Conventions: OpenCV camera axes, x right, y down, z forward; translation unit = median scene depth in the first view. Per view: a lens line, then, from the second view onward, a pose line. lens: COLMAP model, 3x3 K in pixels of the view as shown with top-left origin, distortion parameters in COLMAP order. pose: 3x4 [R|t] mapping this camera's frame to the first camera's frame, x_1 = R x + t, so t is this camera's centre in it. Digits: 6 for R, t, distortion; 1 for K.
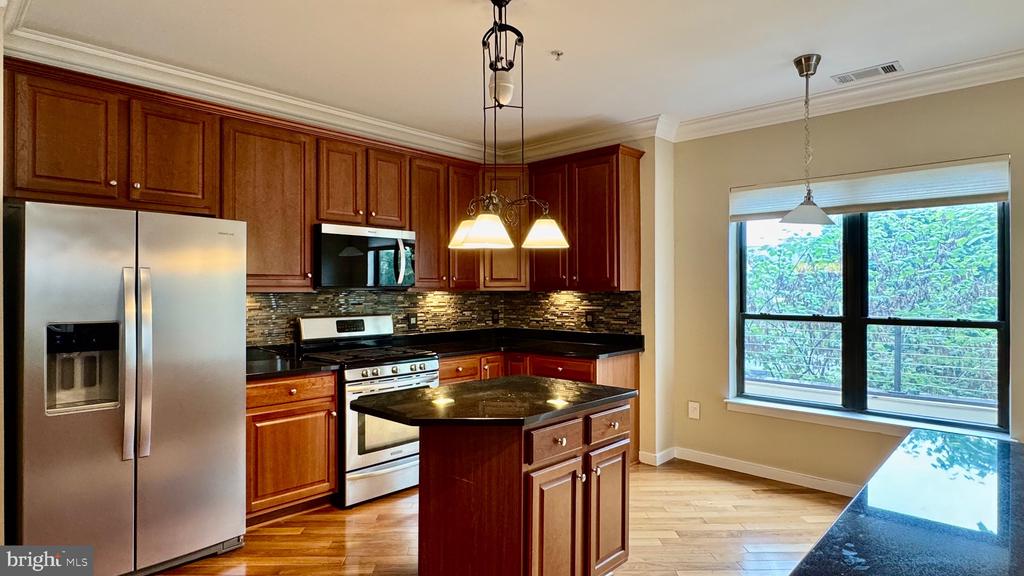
lens RADIAL K [[549.1, 0, 510.4], [0, 549.1, 287.0], [0, 0, 1]] dist [-0.000672, 0.000569]
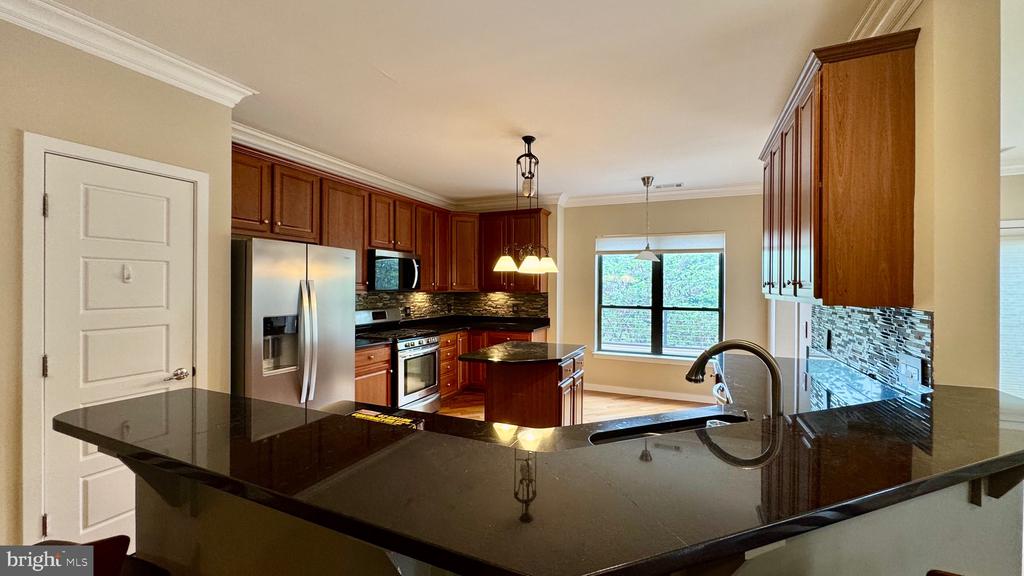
lens RADIAL K [[406.4, 0, 512.8], [0, 406.4, 289.6], [0, 0, 1]] dist [0.004251, 0.000083]
pose [[0.941435, 0.004628, 0.337163, -0.333173], [-0.009377, 0.999878, 0.012458, -0.018393], [-0.337064, -0.014891, 0.941364, -0.186462]]
